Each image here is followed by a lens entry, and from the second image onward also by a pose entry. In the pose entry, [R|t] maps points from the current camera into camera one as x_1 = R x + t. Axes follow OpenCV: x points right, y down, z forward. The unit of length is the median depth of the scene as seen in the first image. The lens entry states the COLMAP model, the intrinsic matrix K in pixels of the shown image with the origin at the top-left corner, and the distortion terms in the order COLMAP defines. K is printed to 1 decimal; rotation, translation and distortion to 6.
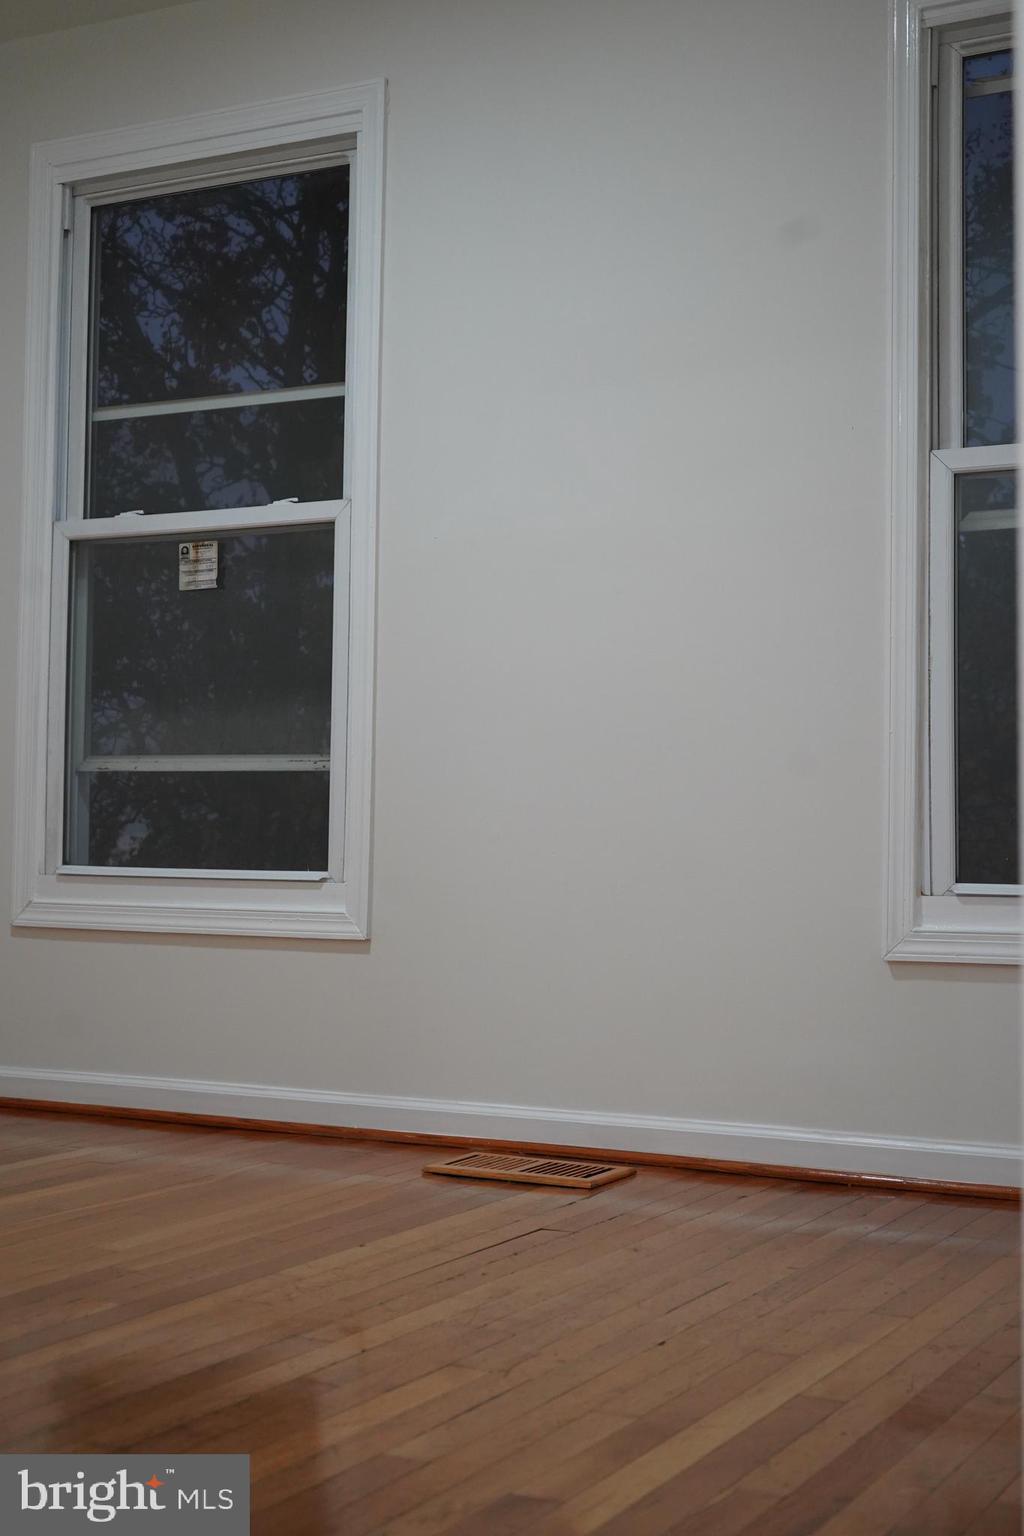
lens RADIAL K [[2040.4, 0, 512.0], [0, 2040.4, 768.0], [0, 0, 1]] dist [-0.003573, -0.020962]
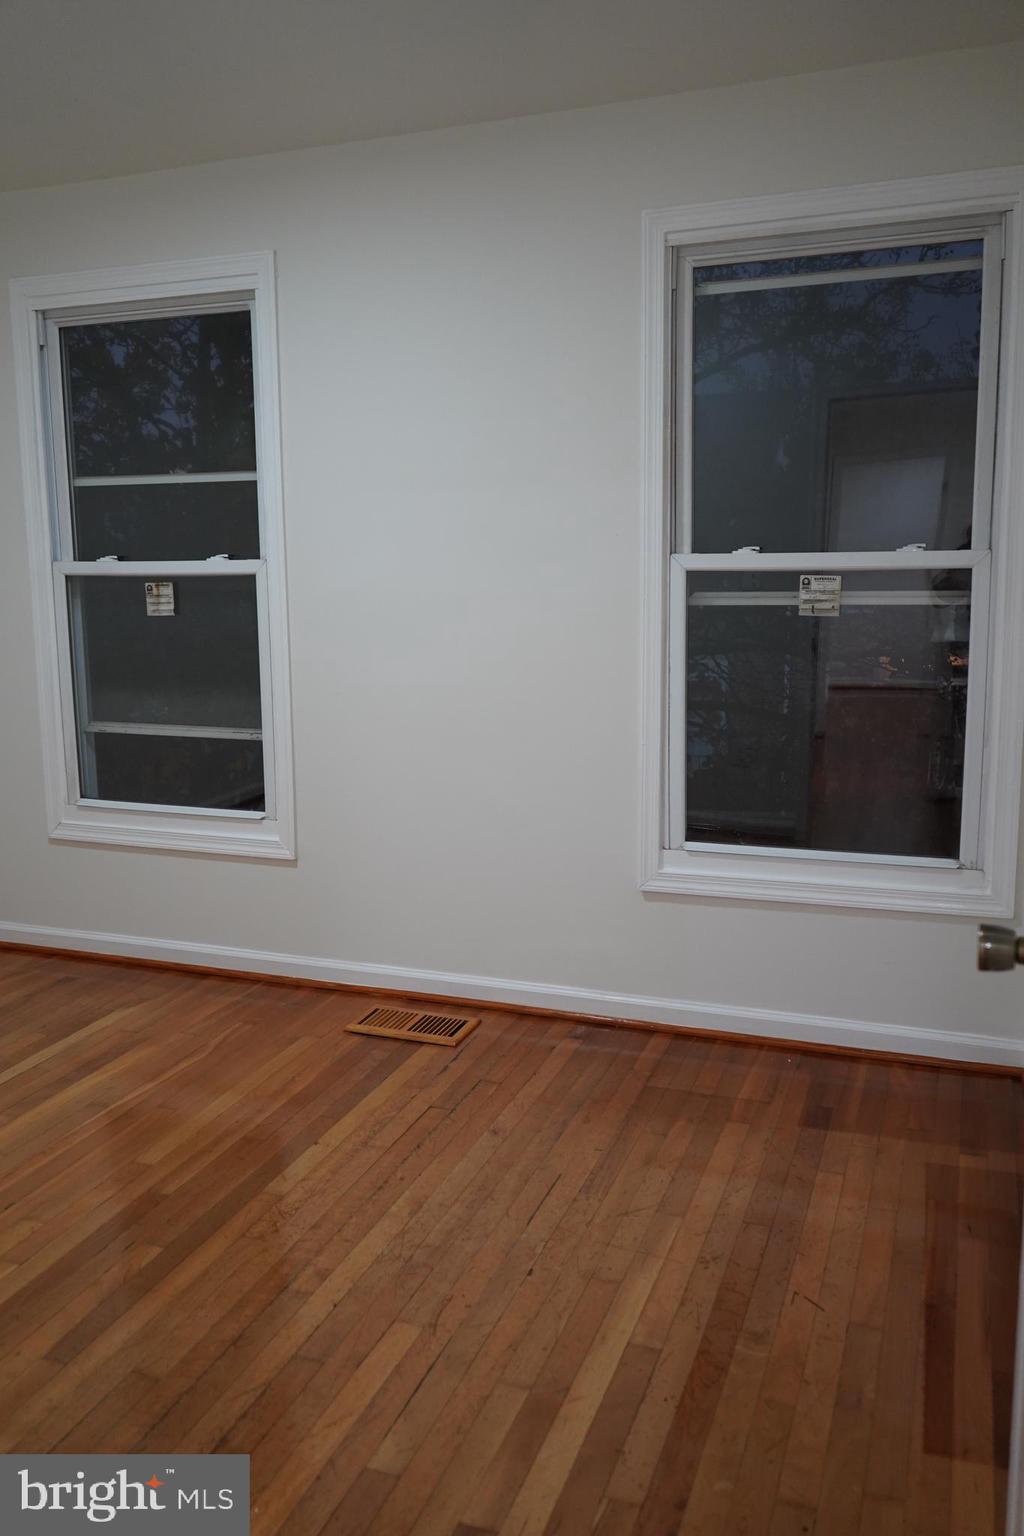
lens RADIAL K [[1228.6, 0, 512.0], [0, 1228.6, 768.0], [0, 0, 1]] dist [-0.010199, 0.010227]
pose [[0.991112, -0.045326, 0.125073, -0.021567], [0.019178, 0.979028, 0.202821, -0.156137], [-0.131643, -0.198620, 0.971195, 0.103836]]
